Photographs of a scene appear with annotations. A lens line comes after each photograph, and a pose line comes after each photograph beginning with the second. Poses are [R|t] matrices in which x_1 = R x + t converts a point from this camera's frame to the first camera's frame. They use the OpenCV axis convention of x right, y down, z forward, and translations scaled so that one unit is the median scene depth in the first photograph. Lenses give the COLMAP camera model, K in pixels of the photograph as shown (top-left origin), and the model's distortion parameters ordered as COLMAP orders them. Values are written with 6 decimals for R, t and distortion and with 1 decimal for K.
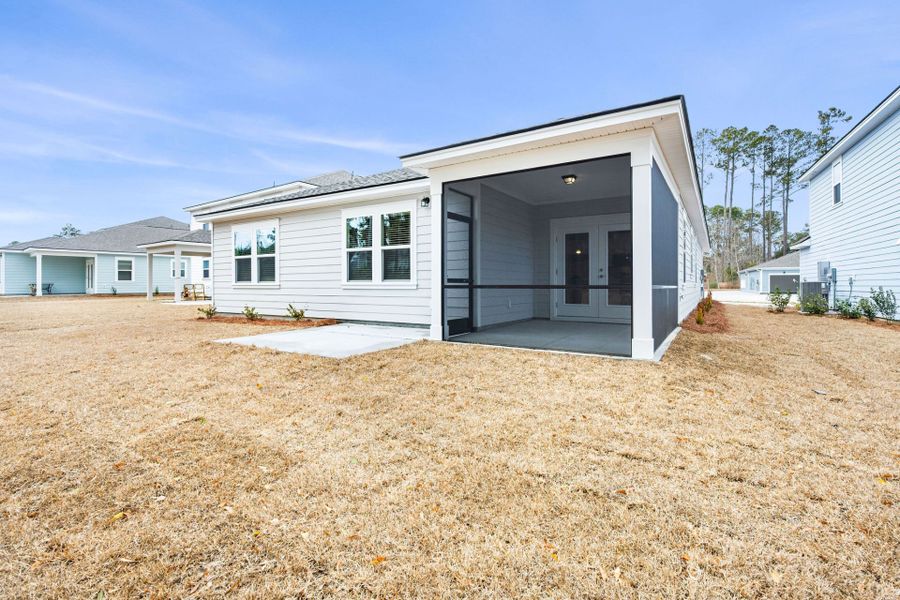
lens RADIAL K [[397.3, 0, 453.0], [0, 397.3, 290.9], [0, 0, 1]] dist [-0.000500, -0.000155]
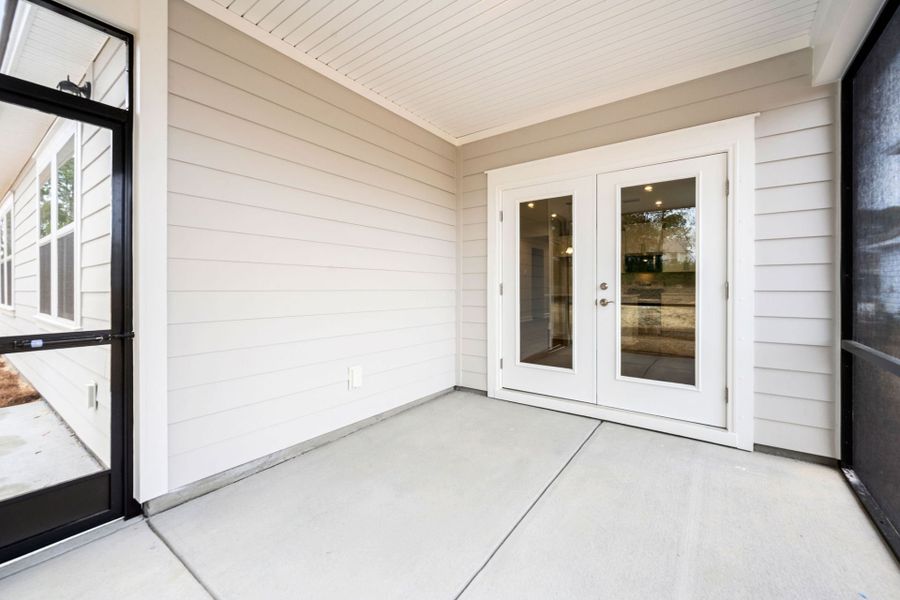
lens RADIAL K [[367.1, 0, 447.3], [0, 367.1, 284.2], [0, 0, 1]] dist [-0.000162, -0.000020]
pose [[0.998663, 0.003521, -0.051570, 0.178783], [-0.004678, 0.999740, -0.022330, -0.035440], [0.051478, 0.022541, 0.998420, 0.473736]]
